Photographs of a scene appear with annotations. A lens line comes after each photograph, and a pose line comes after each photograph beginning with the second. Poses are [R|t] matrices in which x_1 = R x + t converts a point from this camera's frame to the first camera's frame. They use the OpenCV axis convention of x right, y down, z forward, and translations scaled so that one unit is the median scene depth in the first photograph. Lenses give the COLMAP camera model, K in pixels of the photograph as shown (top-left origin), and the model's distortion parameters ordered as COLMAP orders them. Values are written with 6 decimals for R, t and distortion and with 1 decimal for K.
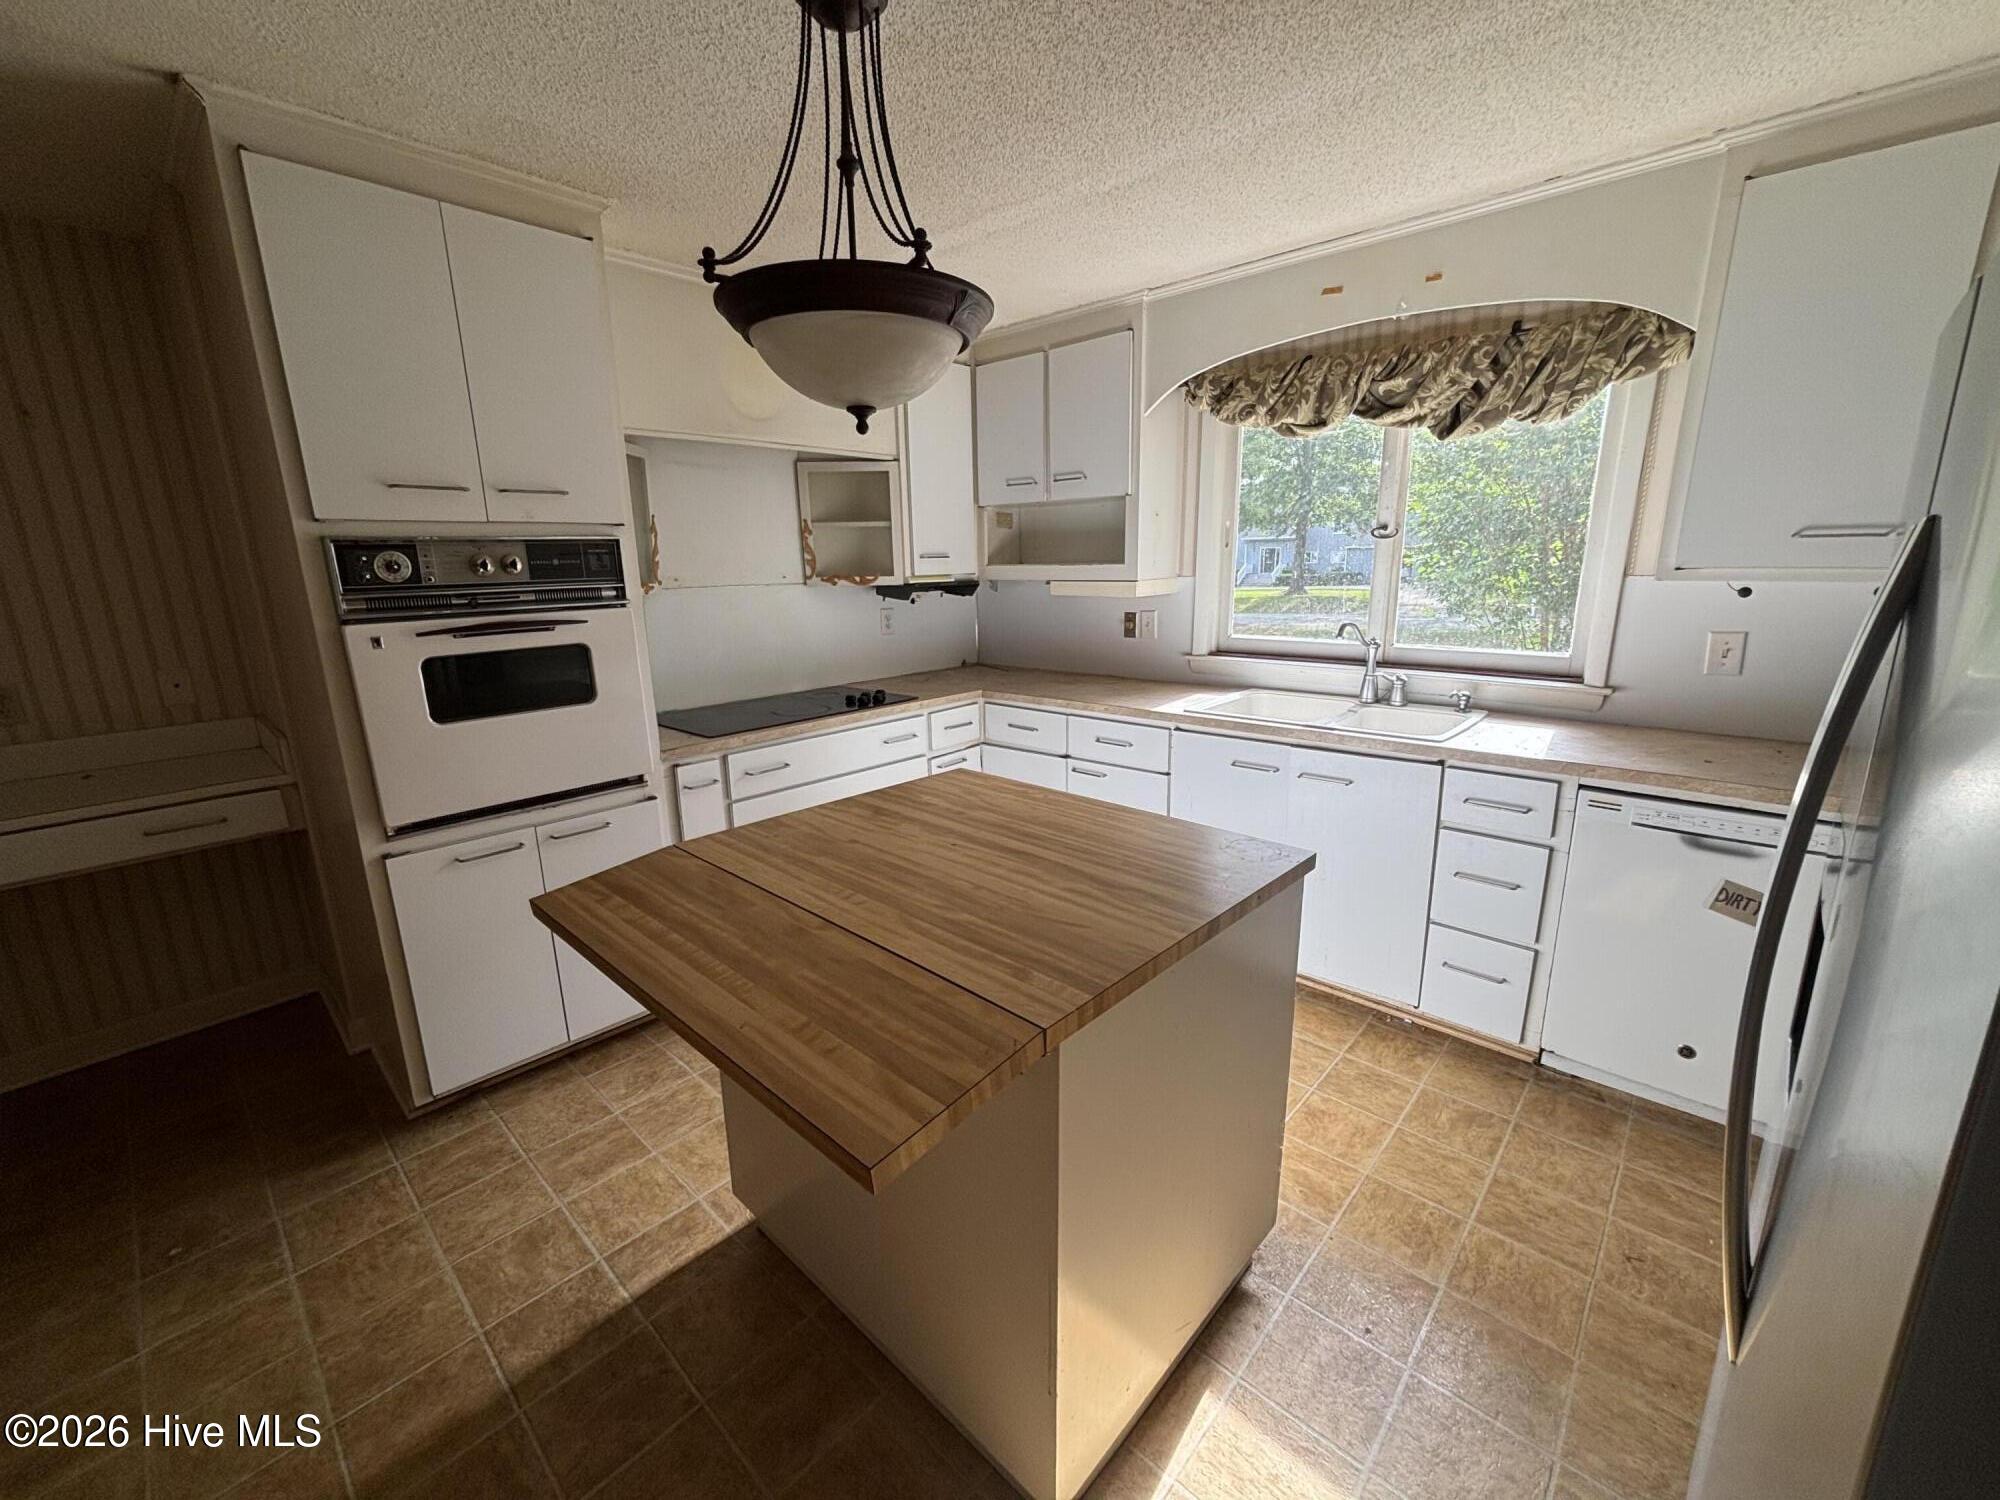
lens RADIAL K [[808.9, 0, 998.3], [0, 808.9, 747.7], [0, 0, 1]] dist [-0.000057, 0.000565]
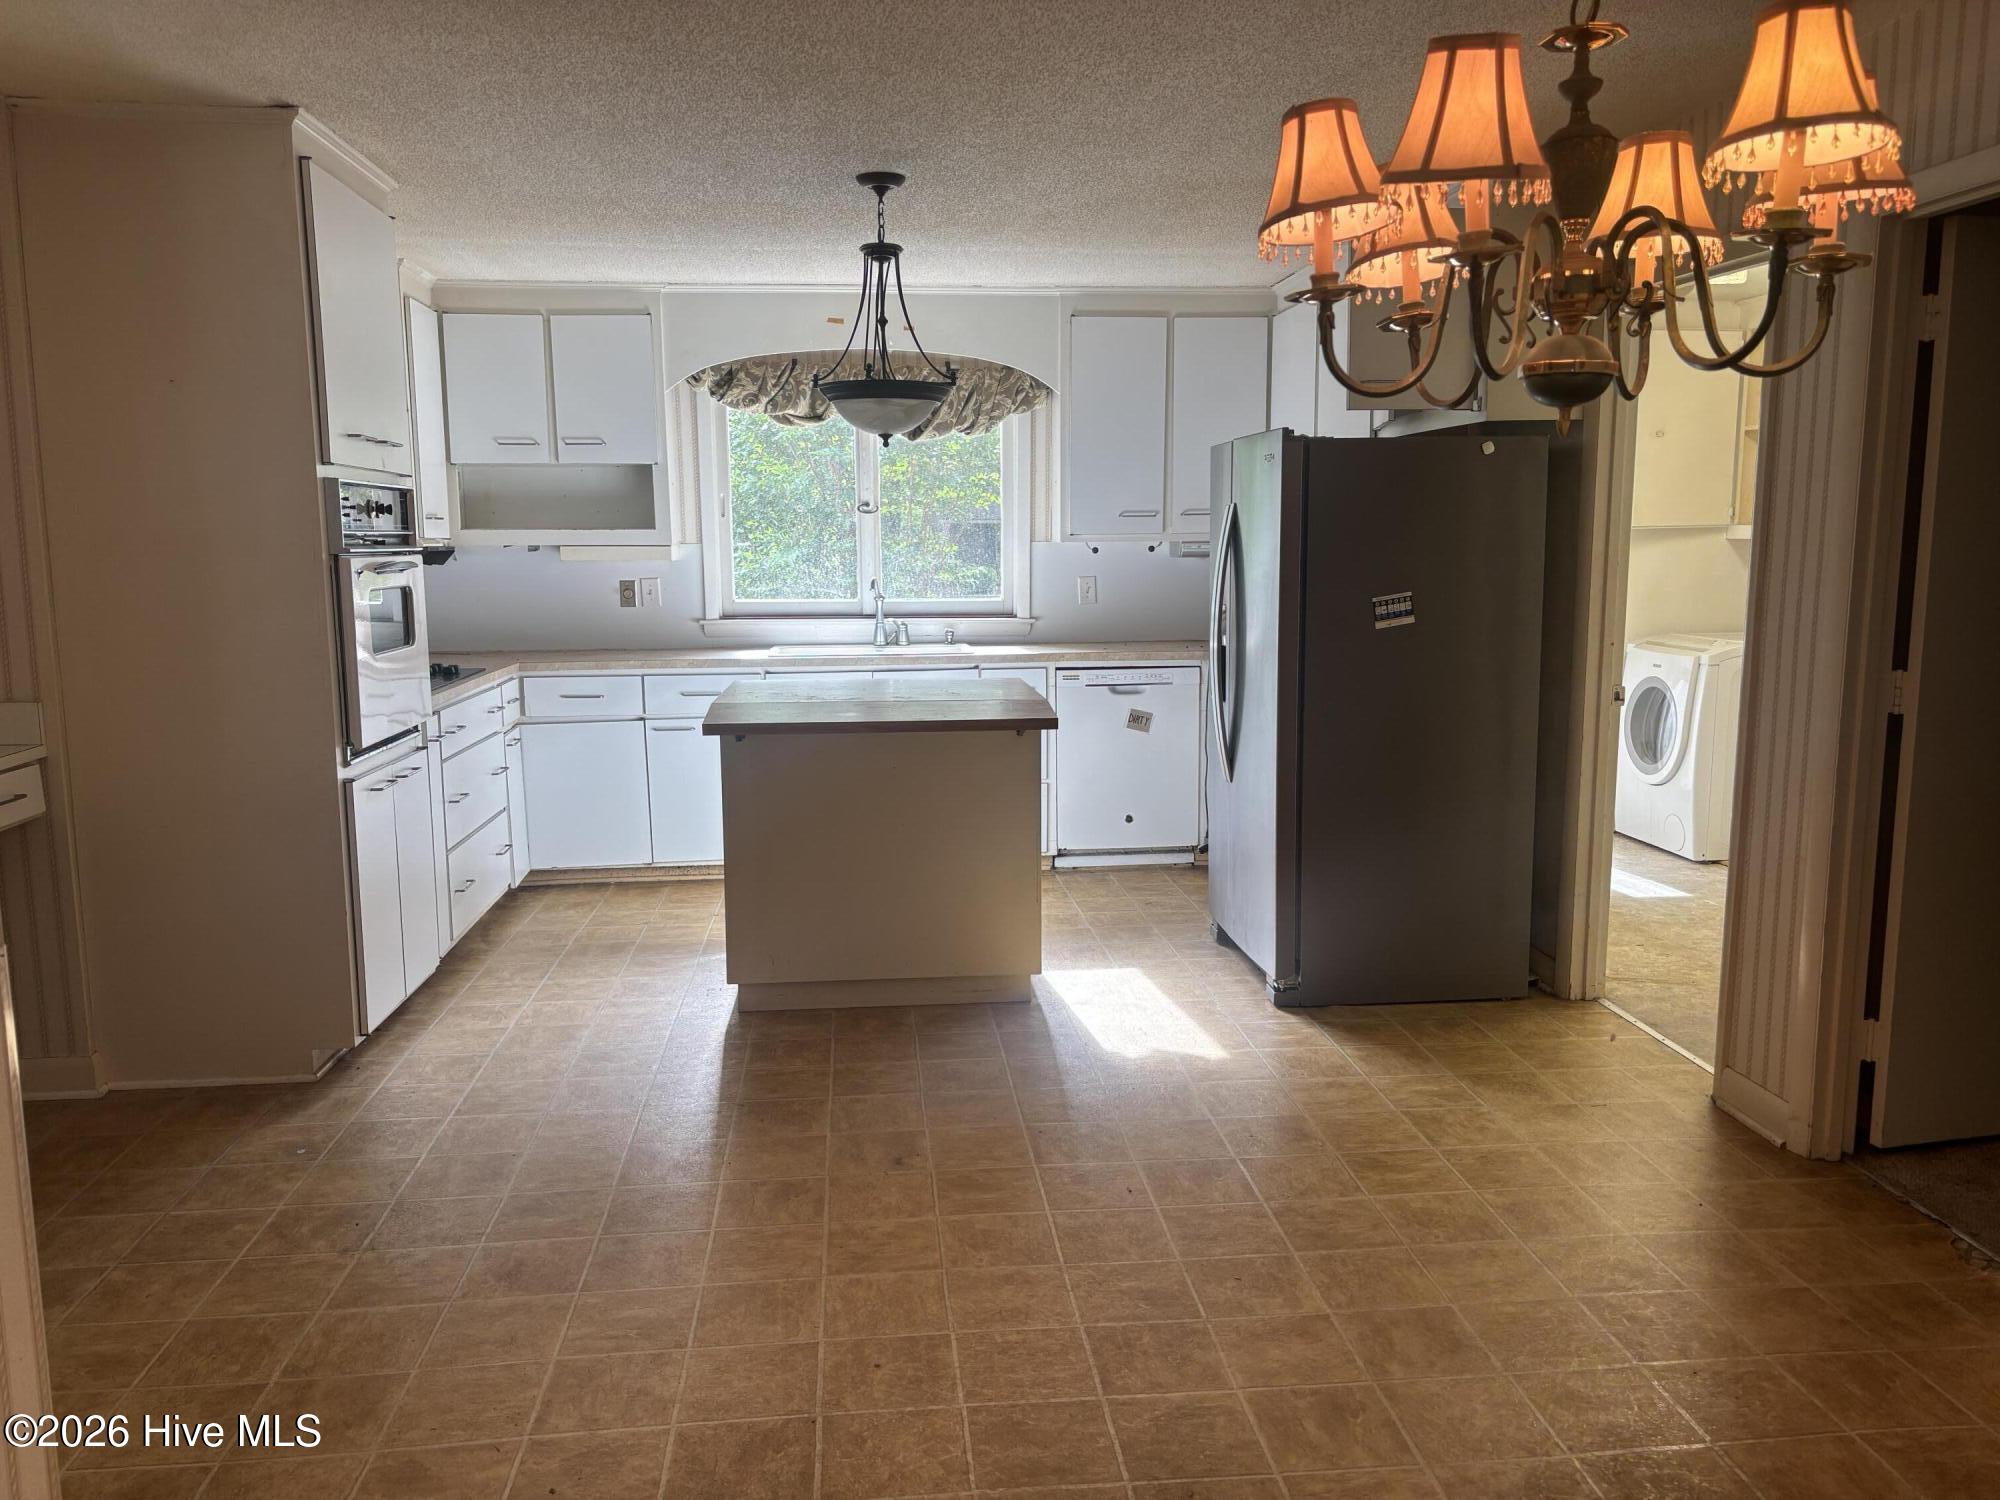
lens RADIAL K [[1502.2, 0, 1000.7], [0, 1502.2, 749.9], [0, 0, 1]] dist [0.038532, -0.012986]
pose [[0.667074, -0.088721, 0.739690, -1.147731], [0.166281, 0.985567, -0.031744, 0.208240], [-0.726198, 0.144171, 0.672199, -0.648430]]
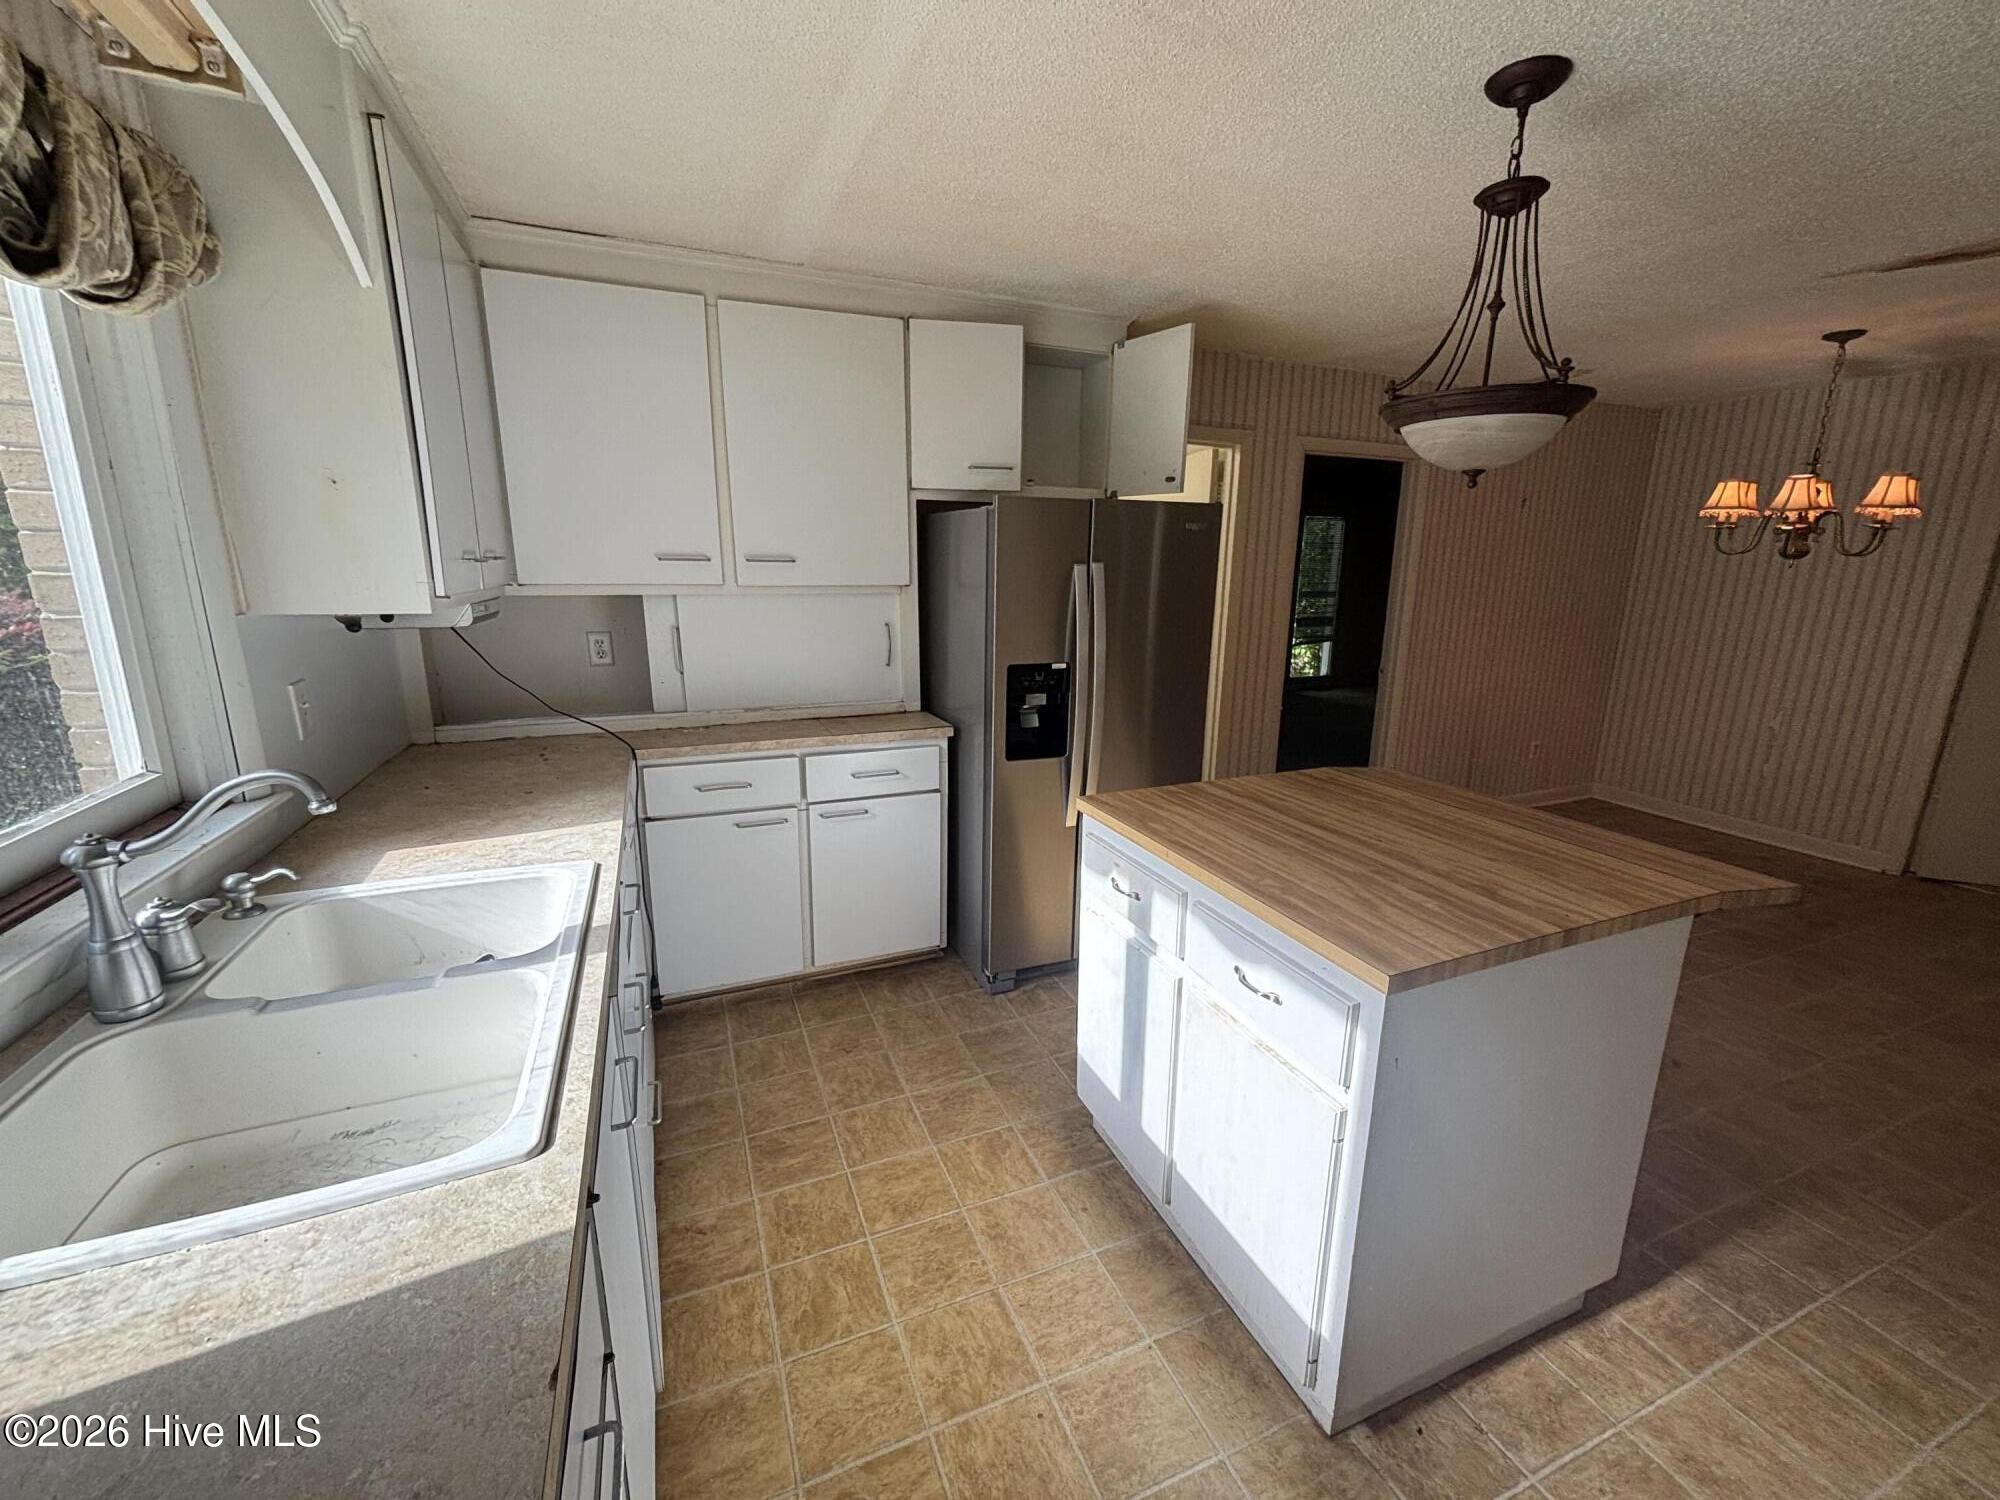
lens RADIAL K [[808.9, 0, 992.3], [0, 808.9, 764.1], [0, 0, 1]] dist [-0.000057, 0.000565]
pose [[-0.906362, -0.089791, 0.412851, -0.021072], [0.109419, 0.893933, 0.434638, -0.440577], [-0.408088, 0.439113, -0.800402, 1.803742]]
